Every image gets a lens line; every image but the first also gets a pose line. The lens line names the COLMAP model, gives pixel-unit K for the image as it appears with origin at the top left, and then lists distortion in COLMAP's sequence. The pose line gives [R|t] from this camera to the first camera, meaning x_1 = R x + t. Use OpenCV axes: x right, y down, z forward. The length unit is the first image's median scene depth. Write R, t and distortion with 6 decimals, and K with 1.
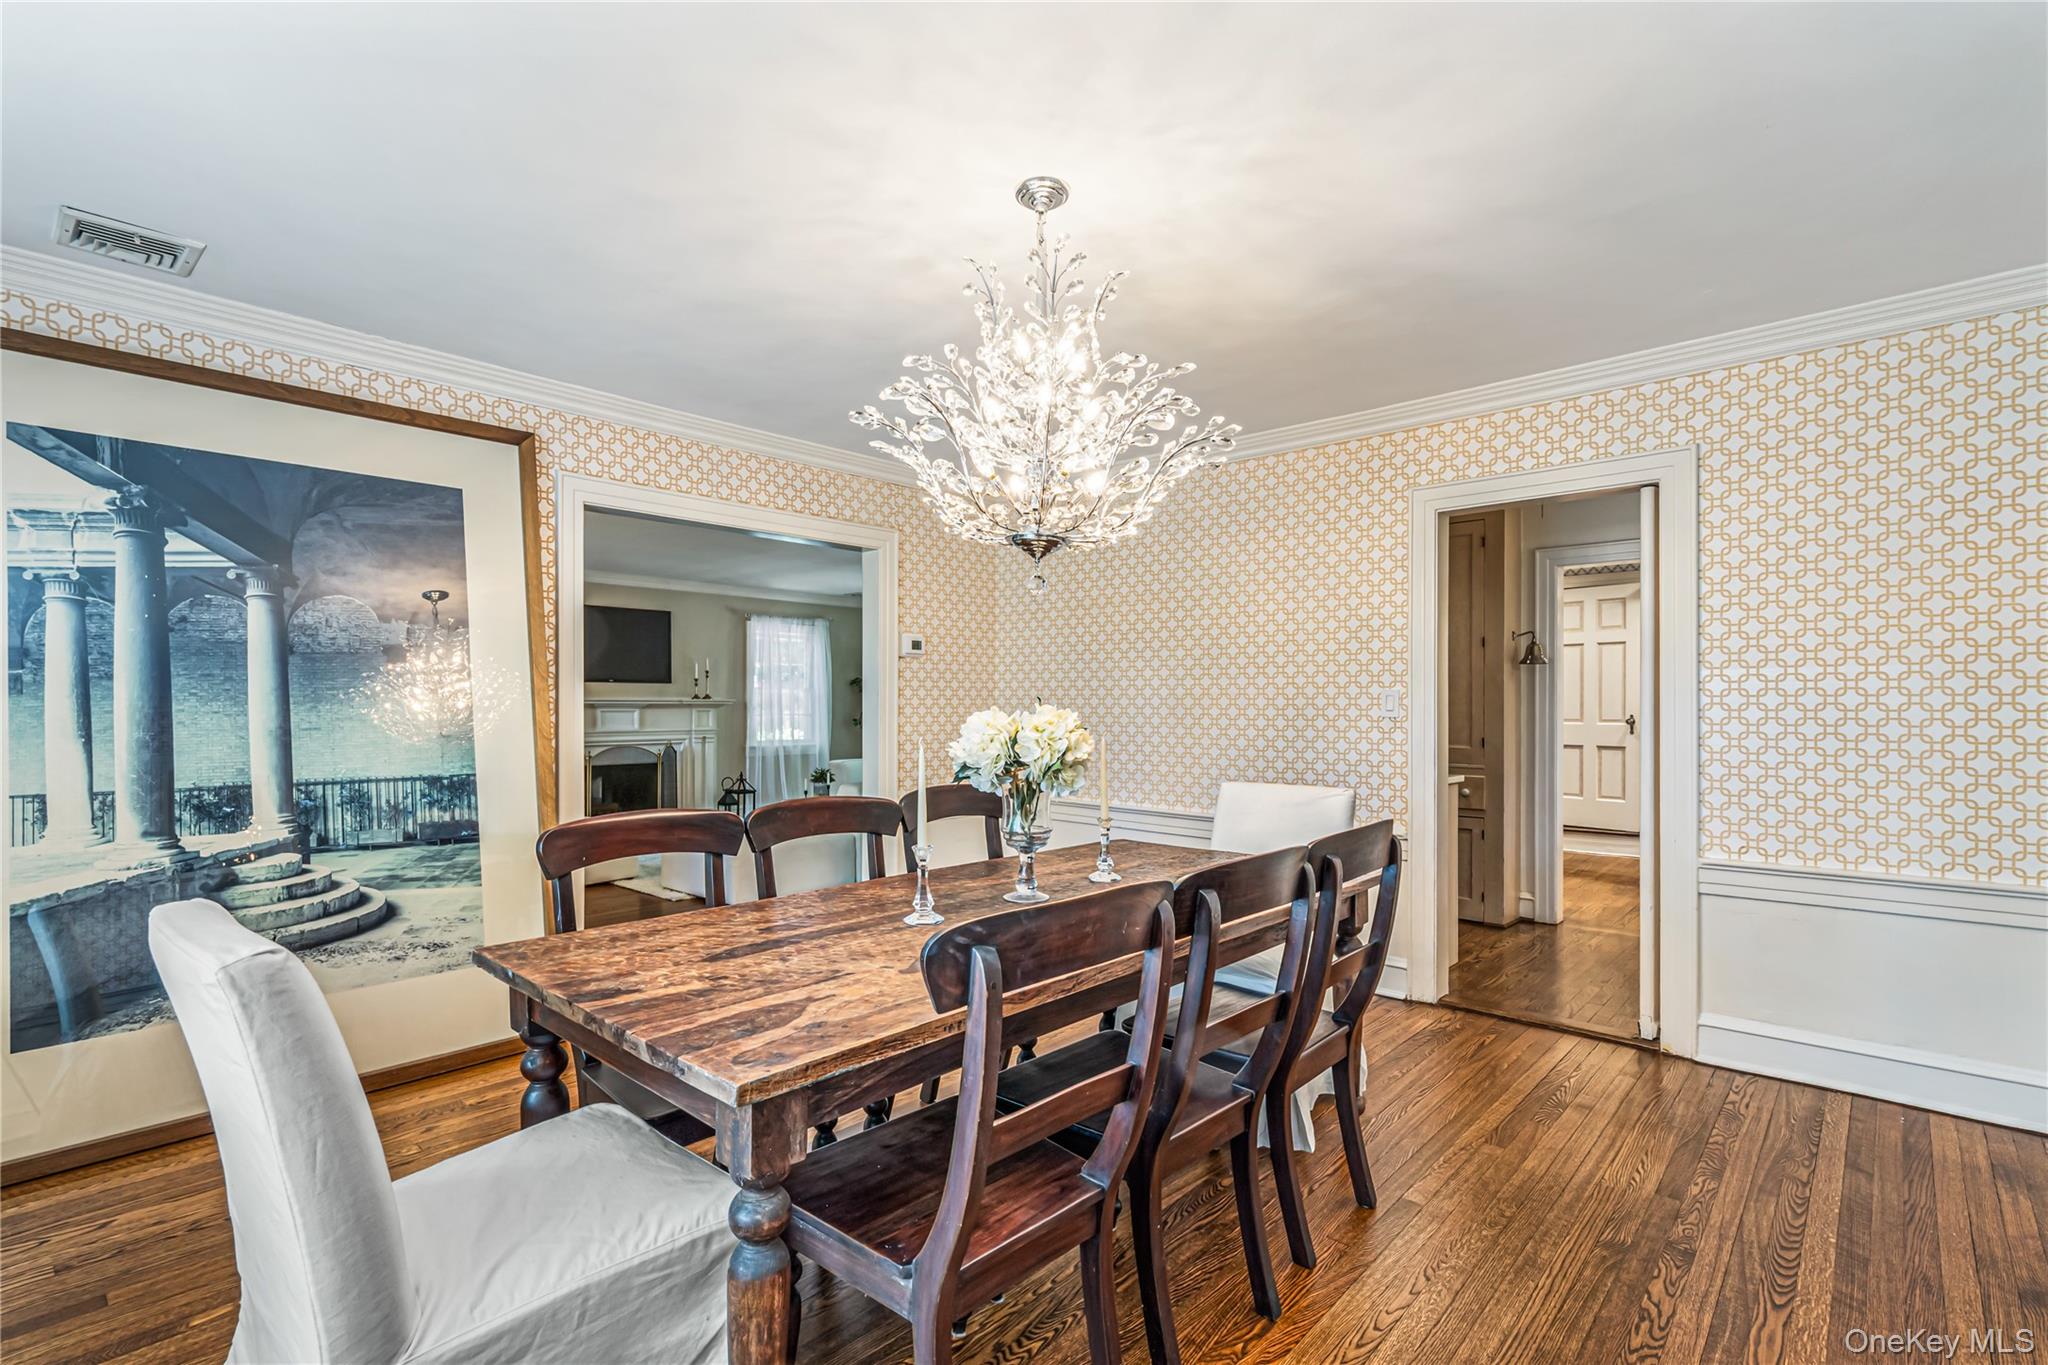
lens RADIAL K [[956.6, 0, 1028.5], [0, 956.6, 713.3], [0, 0, 1]] dist [-0.015143, -0.000242]
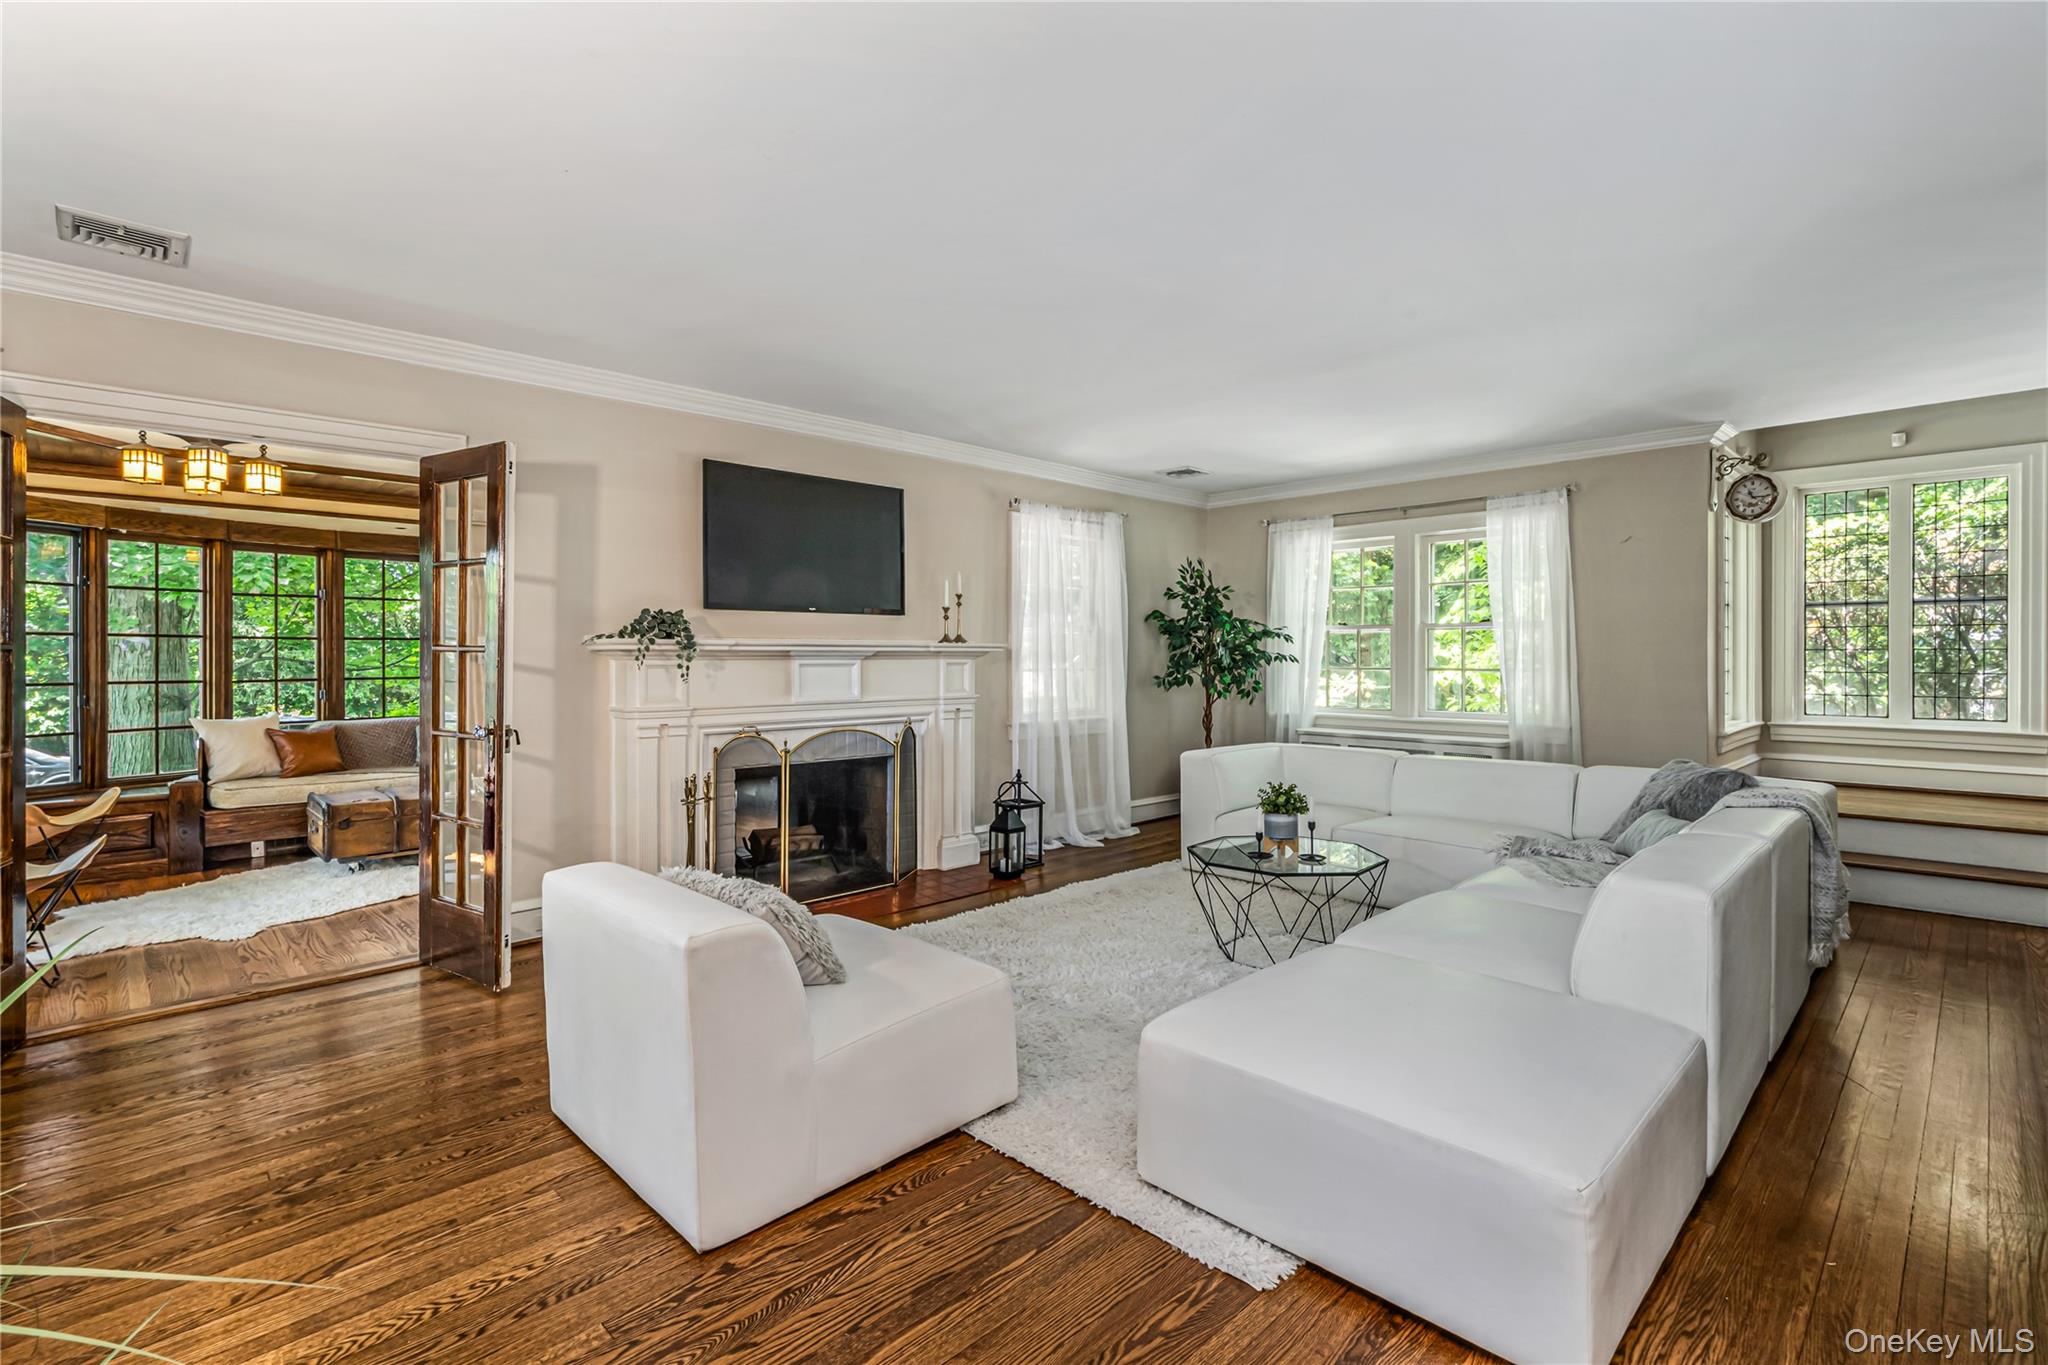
lens RADIAL K [[964.1, 0, 1023.3], [0, 964.1, 658.4], [0, 0, 1]] dist [-0.001625, -0.000095]
pose [[0.997748, 0.001021, -0.067071, -0.259501], [-0.001370, 0.999986, -0.005162, -0.002472], [0.067065, 0.005242, 0.997735, 0.422299]]
